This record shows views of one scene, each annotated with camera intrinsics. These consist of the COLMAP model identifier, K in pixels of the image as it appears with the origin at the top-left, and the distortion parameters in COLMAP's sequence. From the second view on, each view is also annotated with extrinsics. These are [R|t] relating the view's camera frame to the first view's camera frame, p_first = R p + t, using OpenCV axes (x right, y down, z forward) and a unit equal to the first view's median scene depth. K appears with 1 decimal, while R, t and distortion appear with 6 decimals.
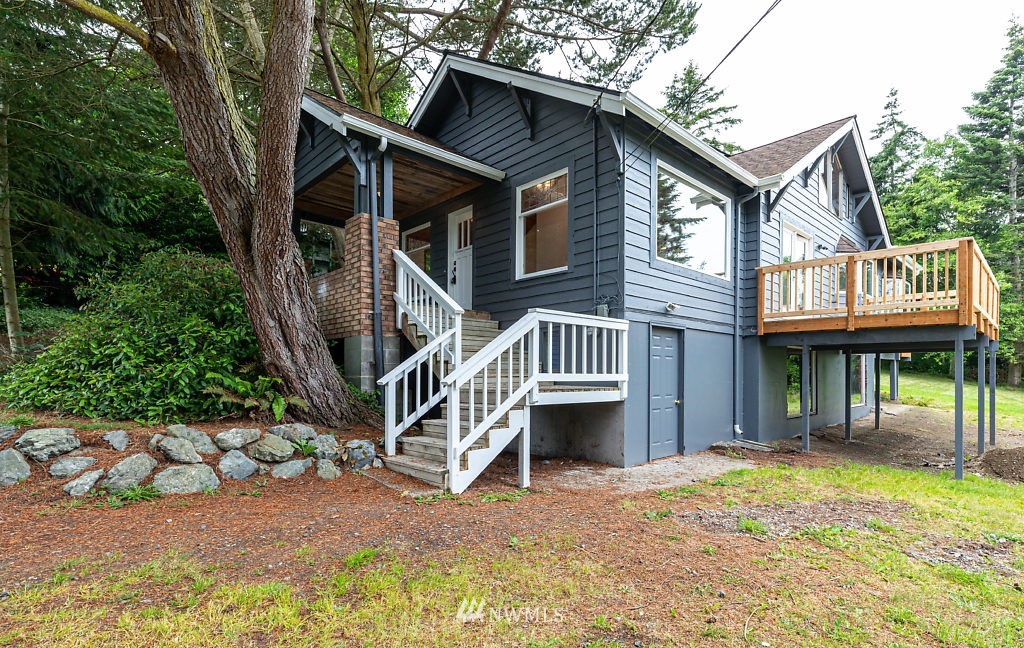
lens RADIAL K [[506.7, 0, 560.6], [0, 506.7, 371.3], [0, 0, 1]] dist [0.006364, -0.000319]
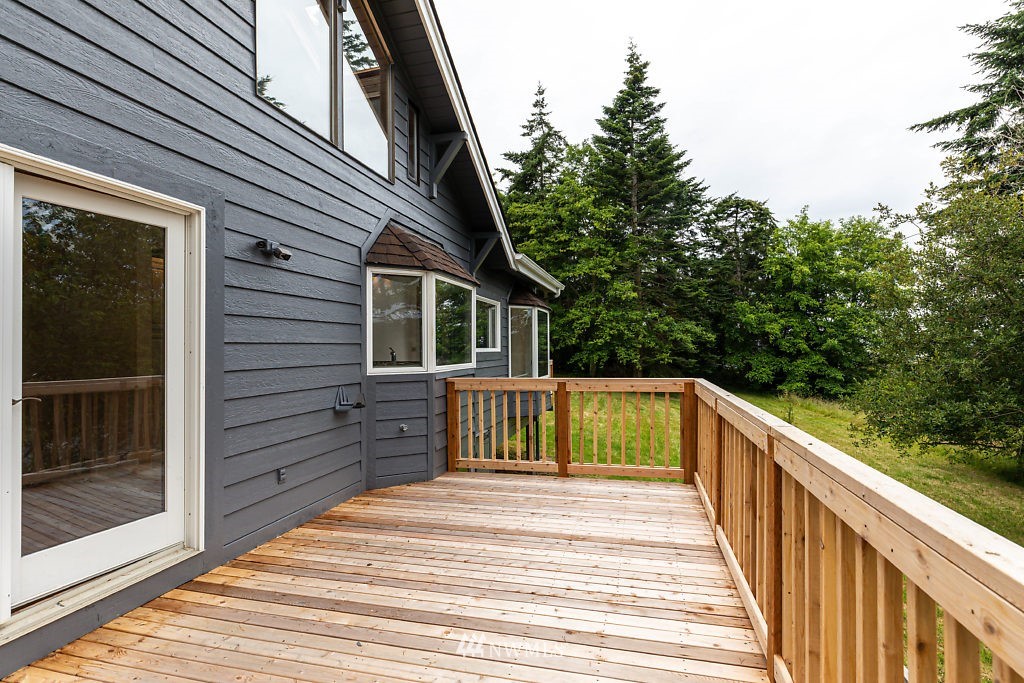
lens RADIAL K [[485.7, 0, 519.2], [0, 485.7, 344.5], [0, 0, 1]] dist [-0.002750, 0.000010]
pose [[0.870162, -0.010572, 0.492652, 0.165526], [0.011646, 0.999932, 0.000889, -0.062646], [-0.492628, 0.004964, 0.870226, 0.226450]]
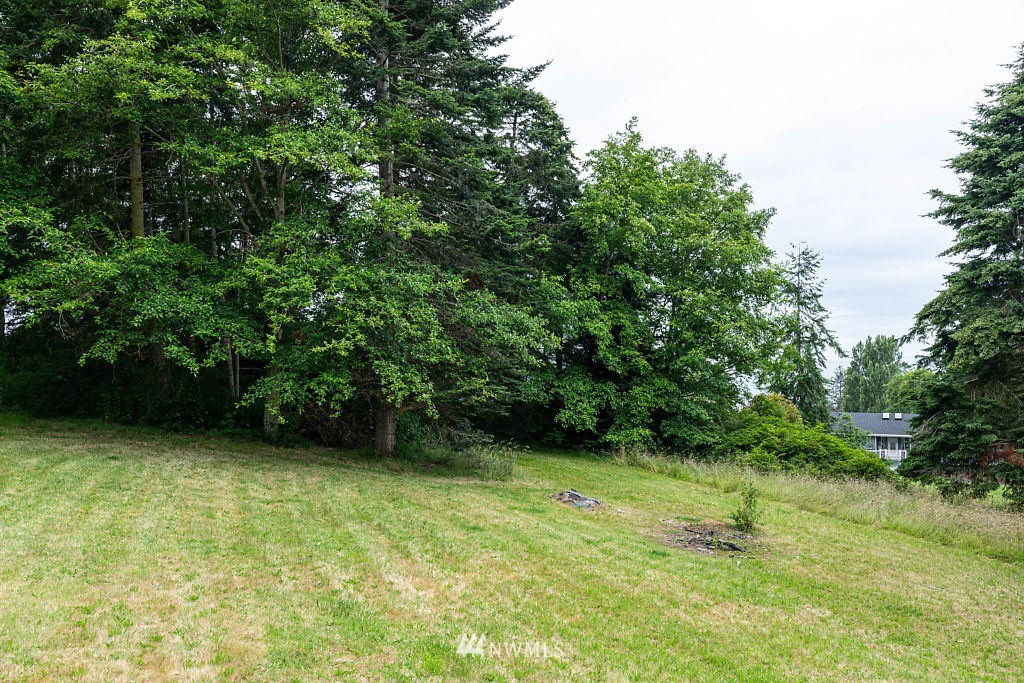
lens RADIAL K [[781.6, 0, 512.9], [0, 781.6, 343.2], [0, 0, 1]] dist [-0.000831, 0.002921]
pose [[0.441898, 0.013234, 0.896967, 0.310562], [0.001580, 0.999878, -0.015530, -0.059320], [-0.897064, 0.008280, 0.441824, 0.589642]]
